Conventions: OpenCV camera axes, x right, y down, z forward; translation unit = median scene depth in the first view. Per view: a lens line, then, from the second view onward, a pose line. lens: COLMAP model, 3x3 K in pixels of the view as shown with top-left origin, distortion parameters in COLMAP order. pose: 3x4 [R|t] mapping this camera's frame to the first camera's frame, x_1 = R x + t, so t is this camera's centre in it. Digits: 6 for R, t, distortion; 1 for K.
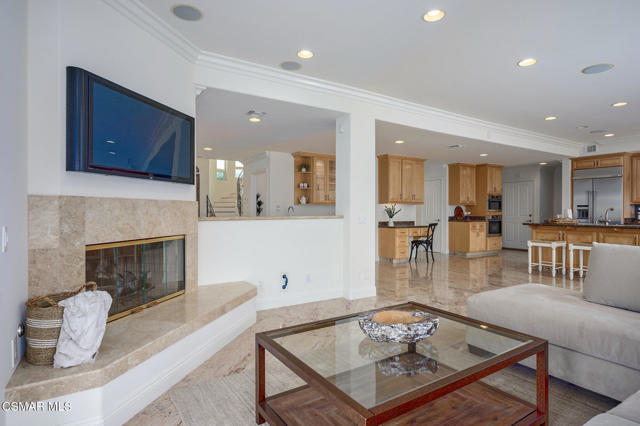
lens RADIAL K [[343.6, 0, 320.0], [0, 343.6, 213.0], [0, 0, 1]] dist [-0.000121, -0.000026]
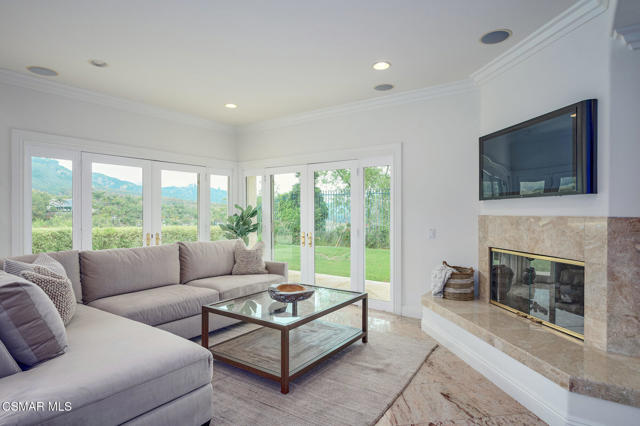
lens RADIAL K [[352.6, 0, 320.0], [0, 352.6, 213.0], [0, 0, 1]] dist [-0.016054, -0.000399]
pose [[-0.927517, 0.003884, -0.373762, 0.530742], [0.000960, 0.999967, 0.008009, -0.063091], [0.373781, 0.007070, -0.927490, 1.920577]]
